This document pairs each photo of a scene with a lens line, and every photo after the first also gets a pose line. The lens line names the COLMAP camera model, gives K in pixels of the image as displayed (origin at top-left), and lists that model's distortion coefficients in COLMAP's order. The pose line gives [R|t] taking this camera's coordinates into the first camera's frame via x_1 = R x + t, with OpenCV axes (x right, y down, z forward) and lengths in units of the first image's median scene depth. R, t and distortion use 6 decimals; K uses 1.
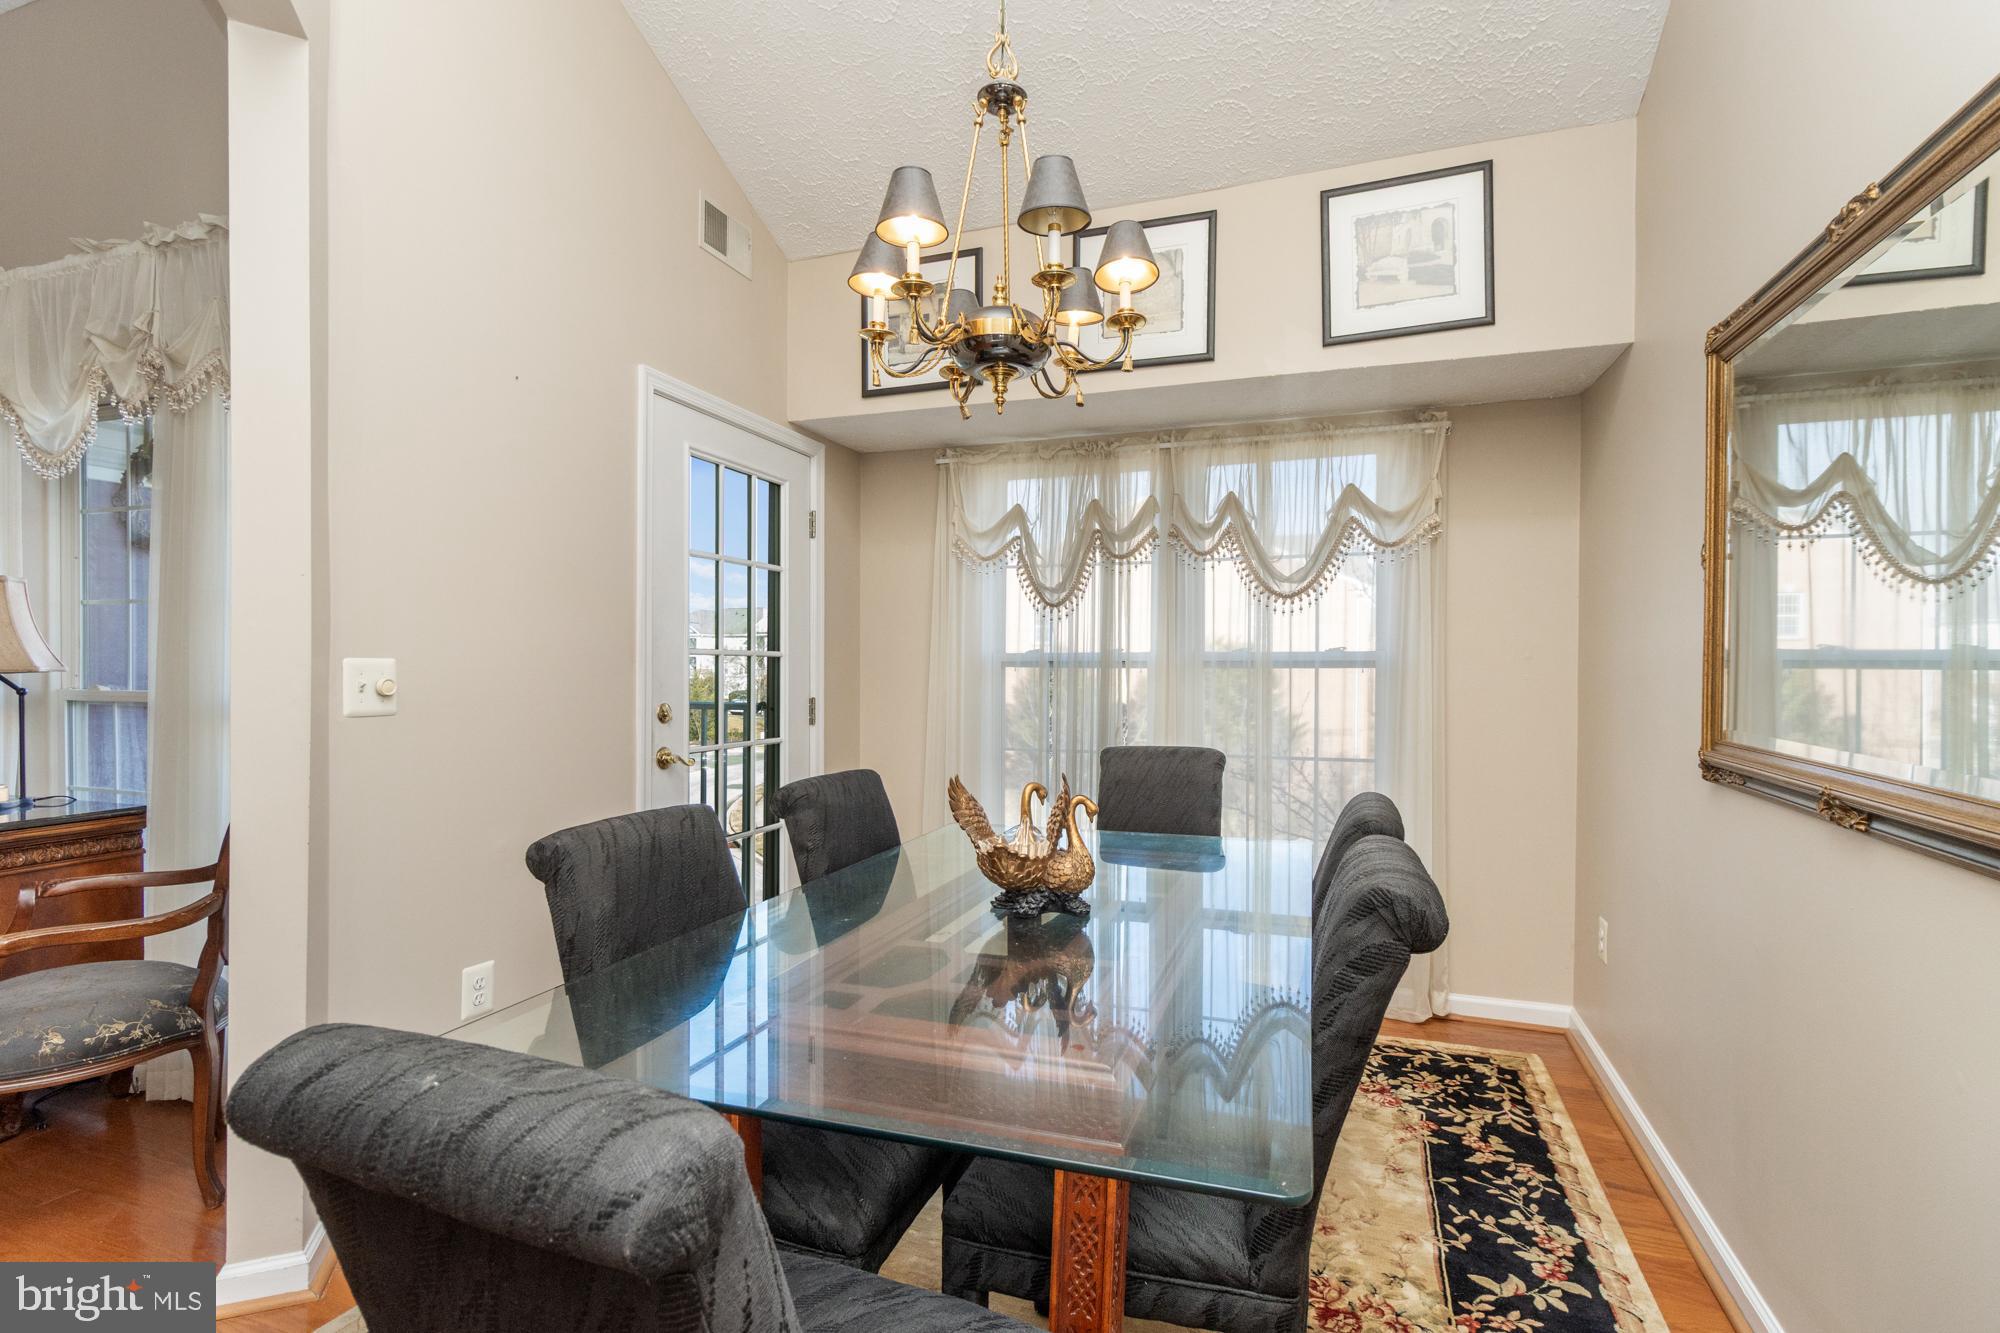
lens RADIAL K [[933.5, 0, 1005.2], [0, 933.5, 682.5], [0, 0, 1]] dist [-0.000094, 0.000191]
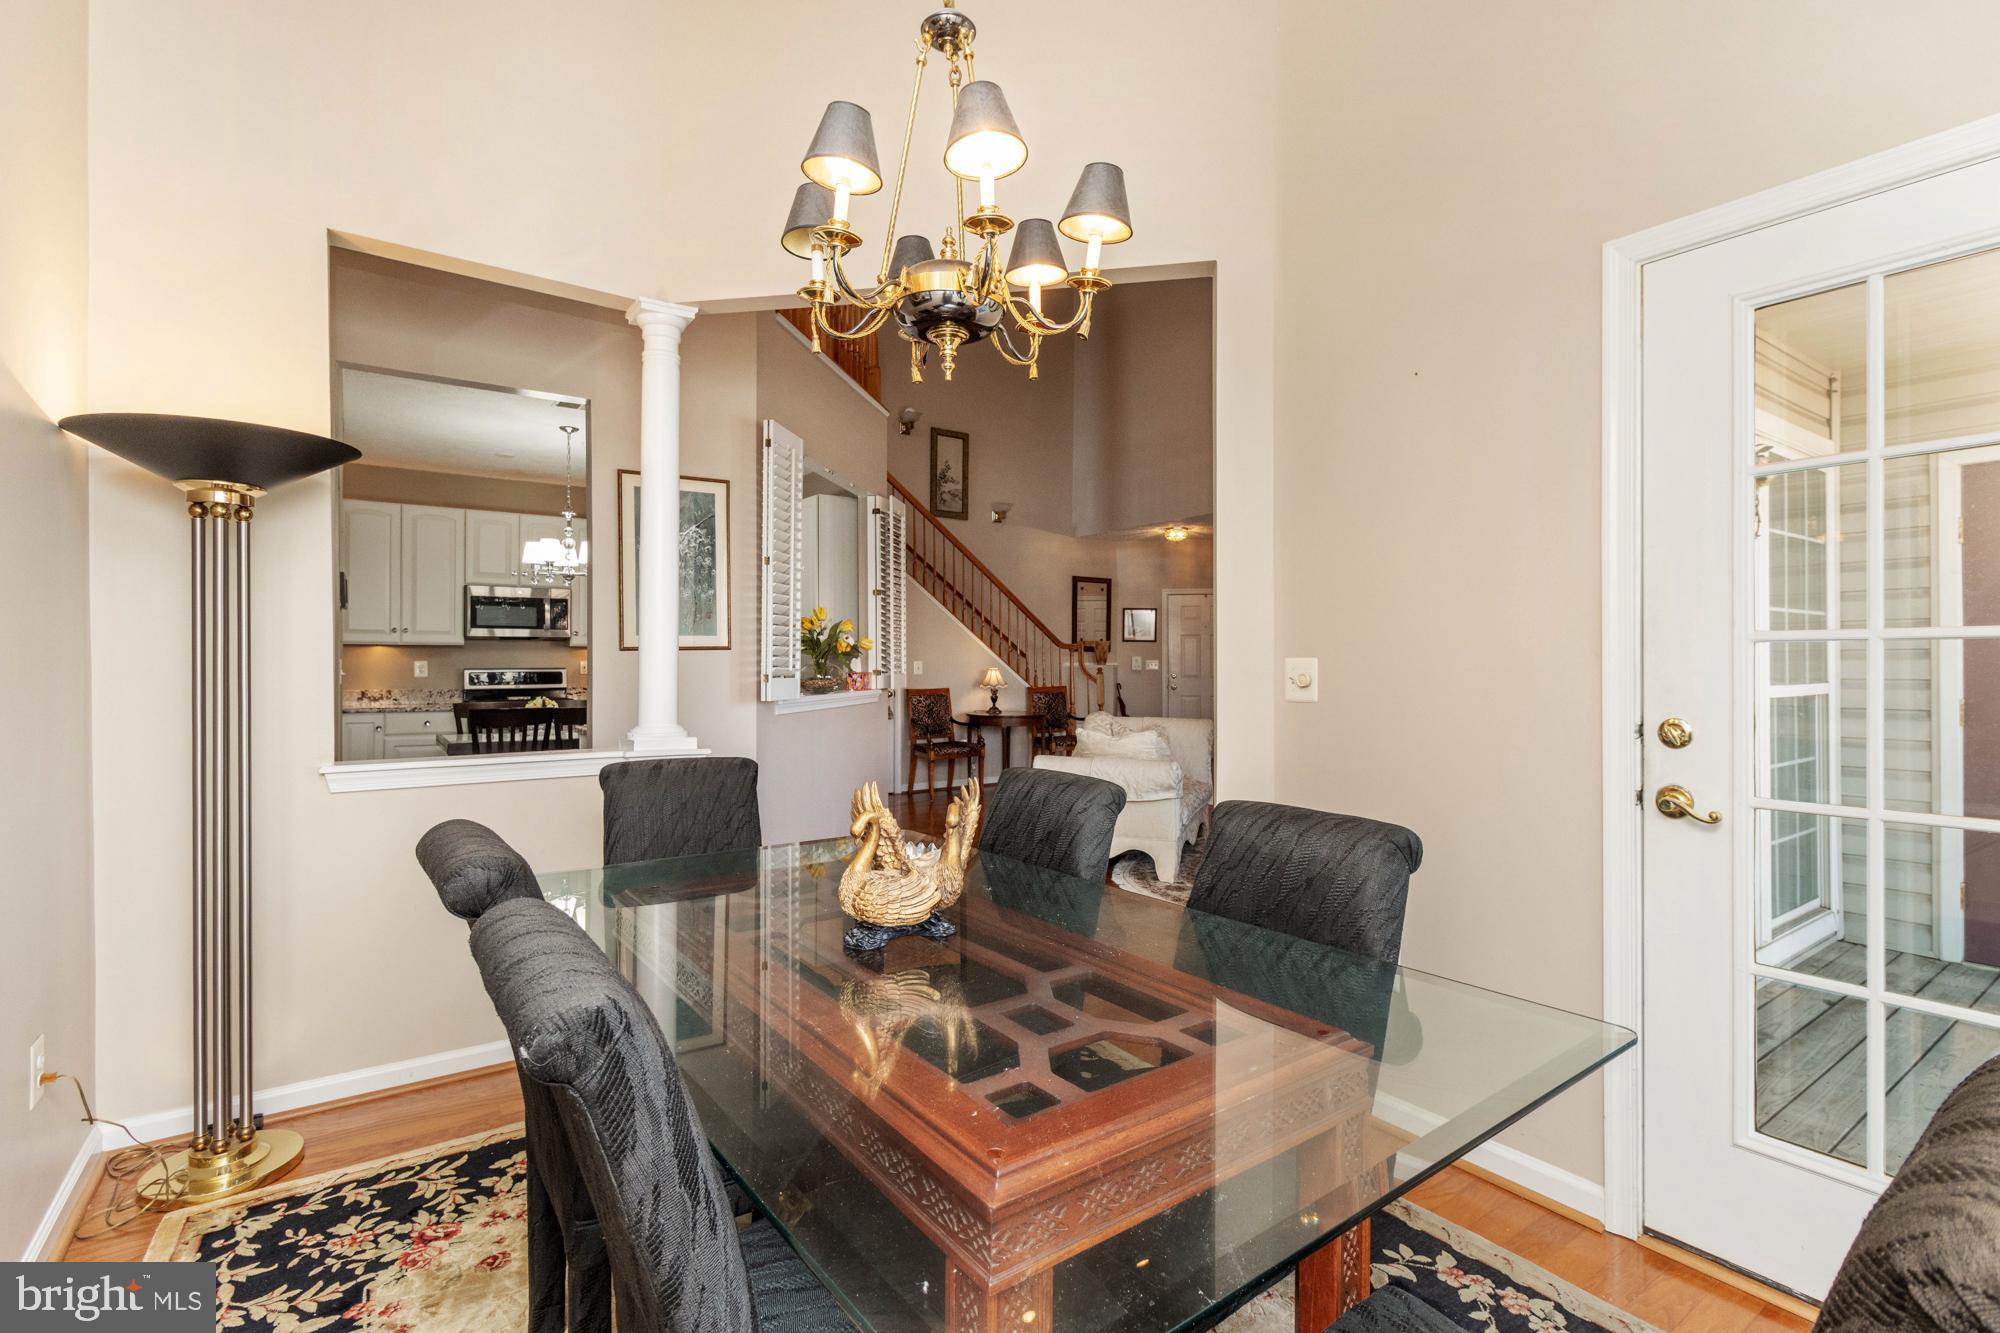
lens RADIAL K [[932.2, 0, 1013.9], [0, 932.2, 660.8], [0, 0, 1]] dist [-0.001302, -0.000067]
pose [[-0.566308, -0.008970, -0.824145, 0.393622], [-0.020410, 0.999787, 0.003143, -0.010077], [0.823941, 0.018600, -0.566370, 0.883730]]
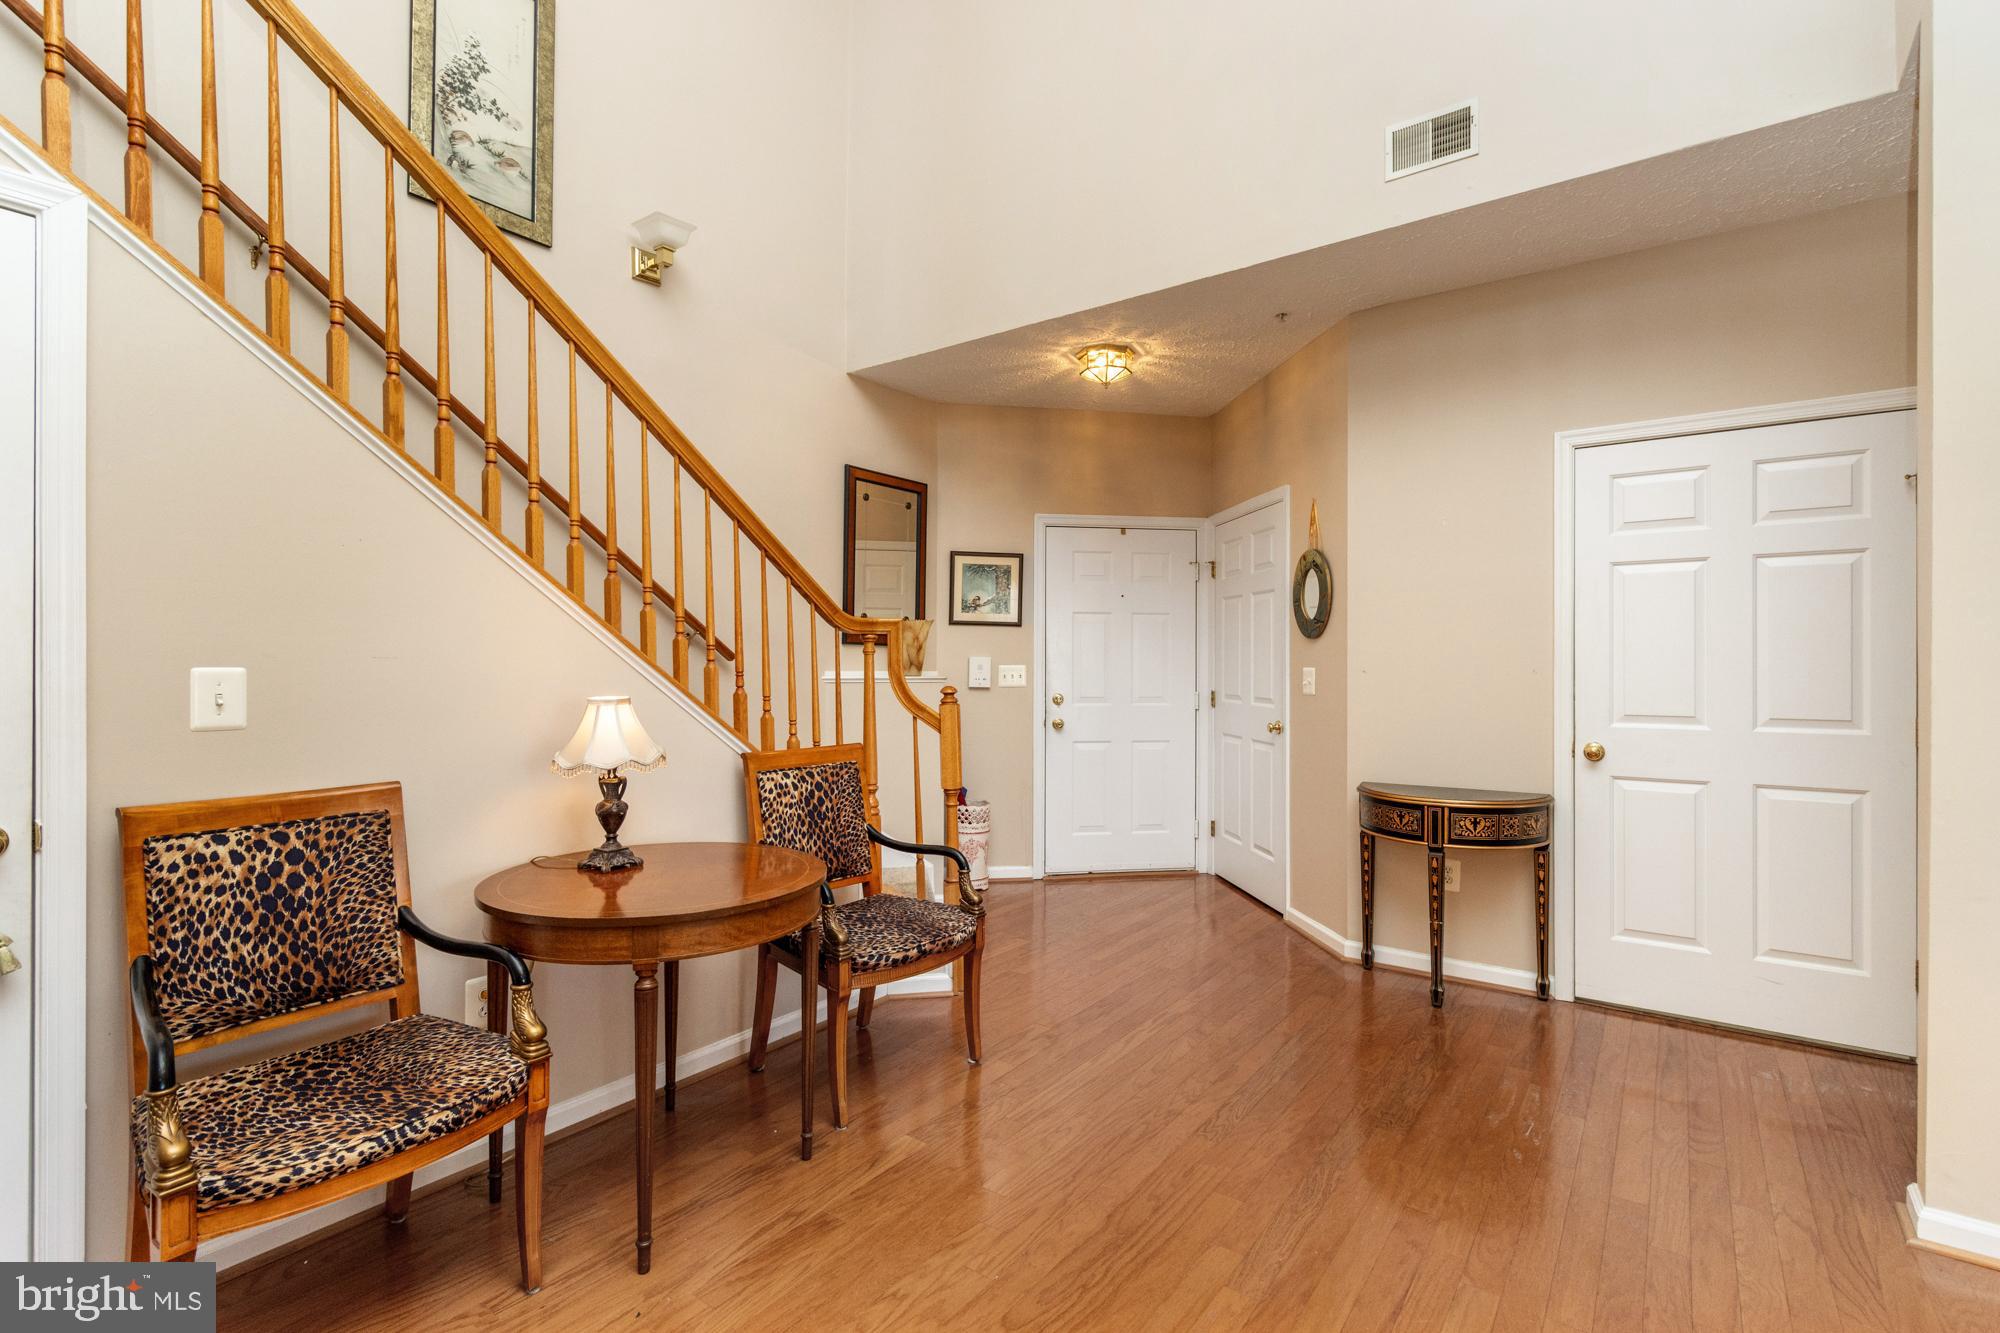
lens RADIAL K [[923.9, 0, 1005.5], [0, 923.9, 664.7], [0, 0, 1]] dist [0.001680, 0.000613]
pose [[-0.280094, -0.011361, -0.959905, -1.259737], [-0.021435, 0.999755, -0.005579, -0.004770], [0.959733, 0.019013, -0.280269, -0.244806]]
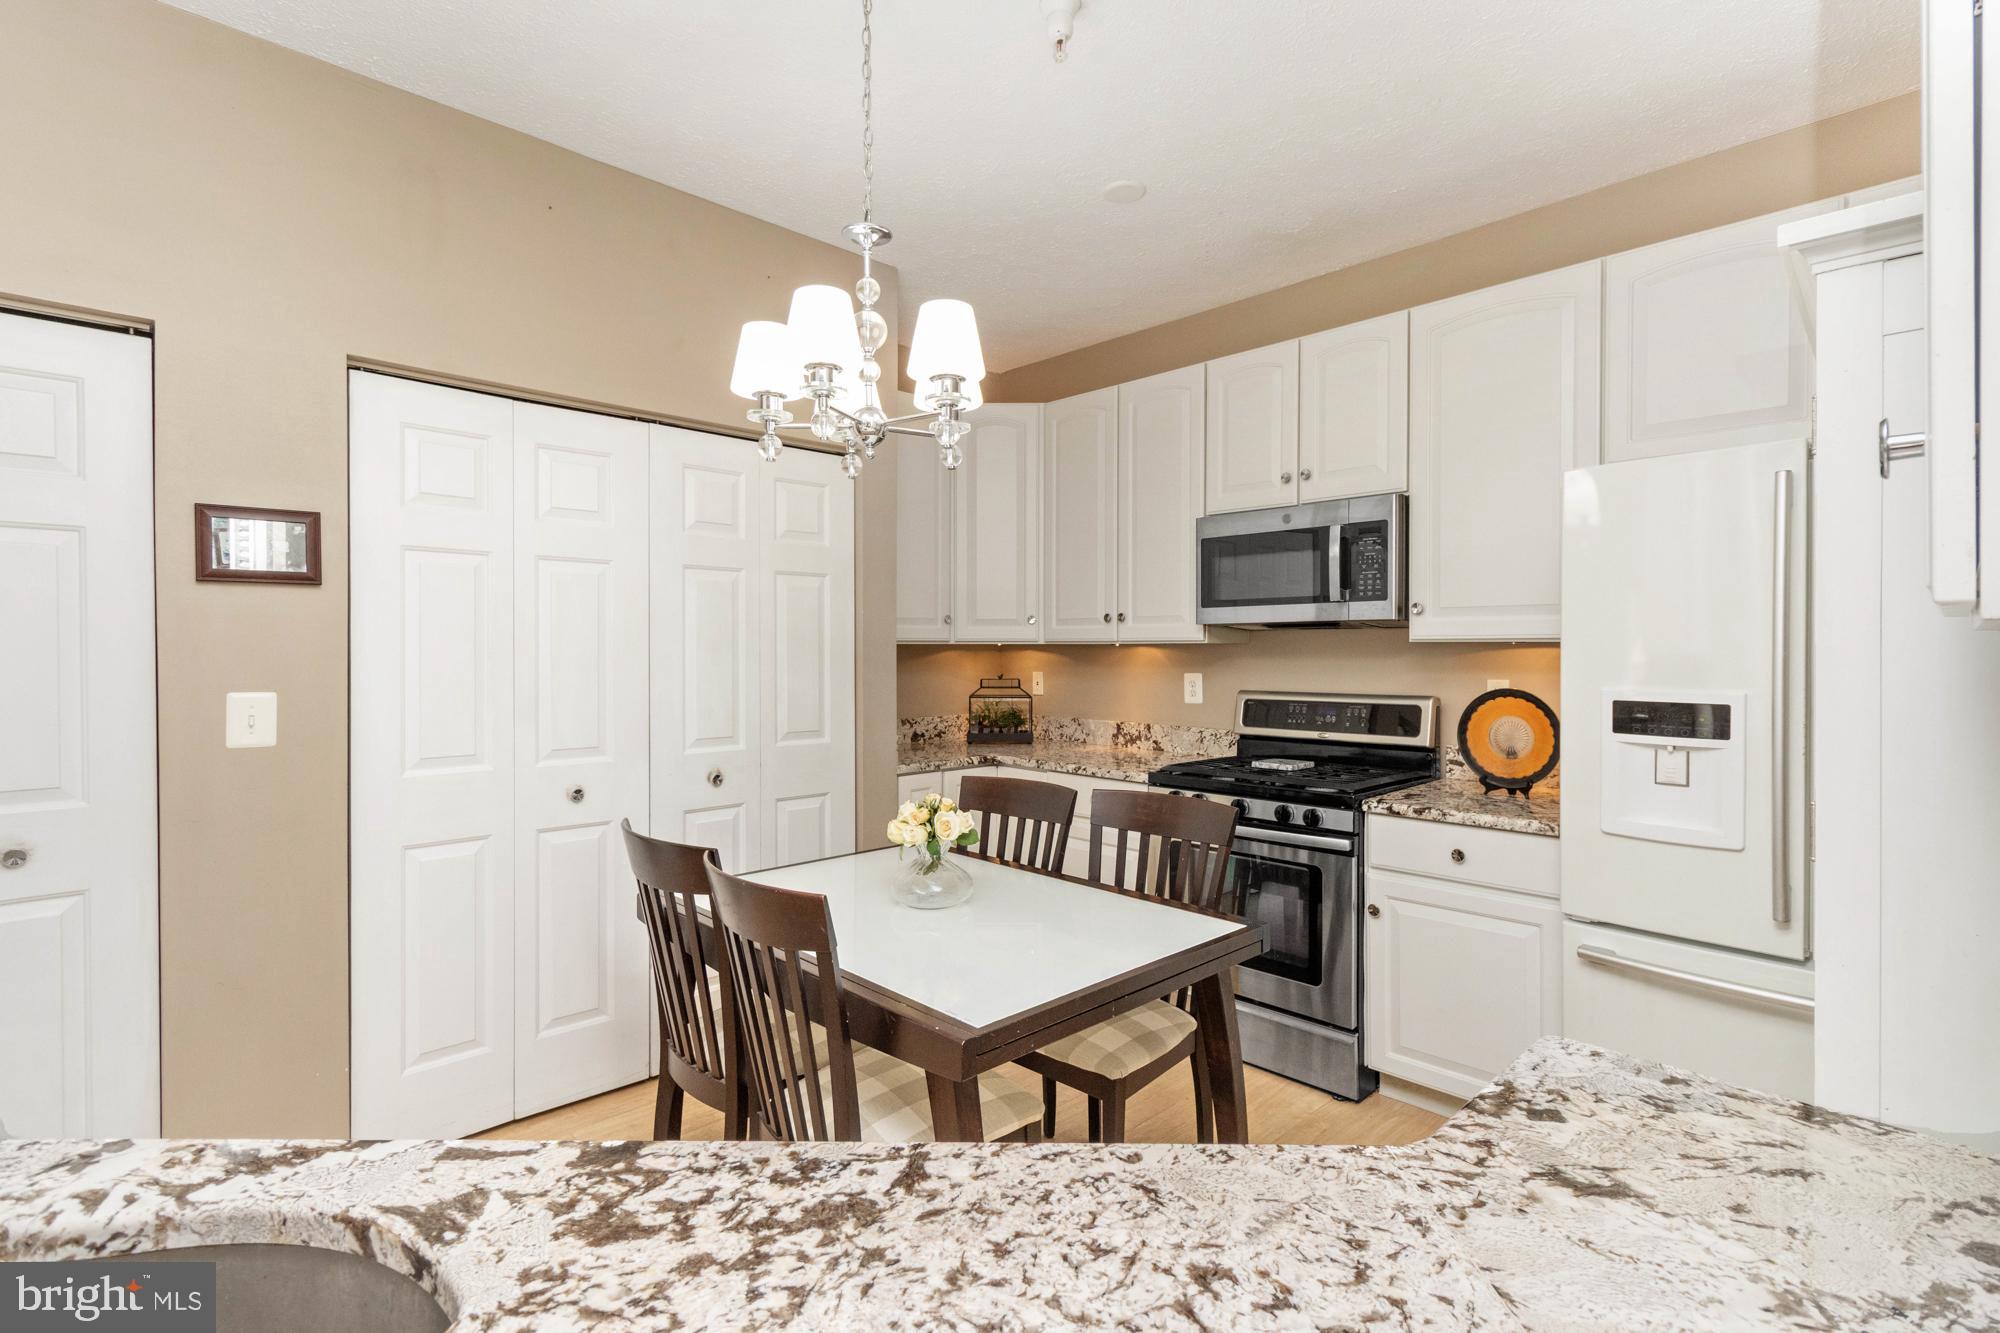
lens RADIAL K [[922.5, 0, 1007.7], [0, 922.5, 659.0], [0, 0, 1]] dist [0.003055, -0.000048]
pose [[-0.897501, -0.012828, 0.440826, -0.959953], [0.000840, 0.999525, 0.030796, -0.028613], [-0.441012, 0.028010, -0.897064, -0.397014]]
